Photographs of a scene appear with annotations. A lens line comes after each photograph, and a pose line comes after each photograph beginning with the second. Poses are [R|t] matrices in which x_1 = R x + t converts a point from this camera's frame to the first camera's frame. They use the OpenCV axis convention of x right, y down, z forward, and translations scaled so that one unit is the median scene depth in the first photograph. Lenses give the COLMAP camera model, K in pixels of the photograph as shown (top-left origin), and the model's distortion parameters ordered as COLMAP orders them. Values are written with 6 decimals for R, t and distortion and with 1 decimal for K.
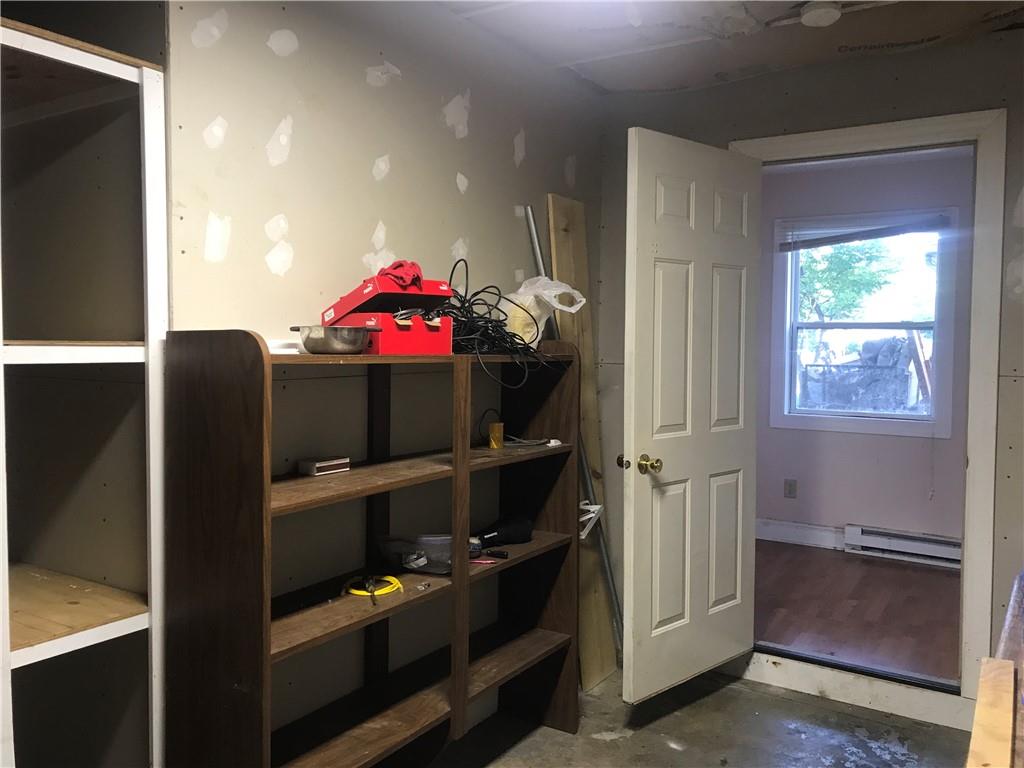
lens RADIAL K [[834.9, 0, 512.6], [0, 834.9, 383.0], [0, 0, 1]] dist [0.035080, 0.000487]
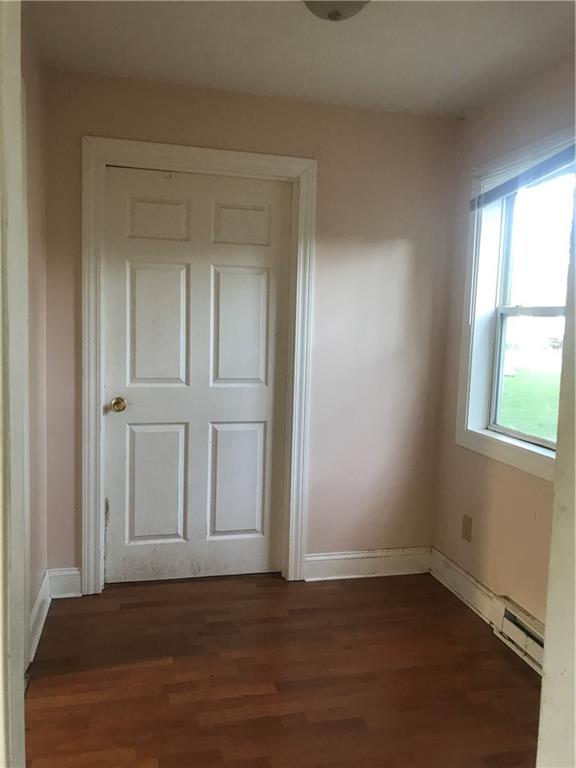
lens RADIAL K [[626.1, 0, 286.6], [0, 626.1, 383.9], [0, 0, 1]] dist [0.035080, 0.000487]
pose [[0.725558, 0.092514, -0.681914, 0.764656], [-0.062398, 0.995685, 0.068692, -0.041683], [0.685326, -0.007290, 0.728200, 0.616682]]
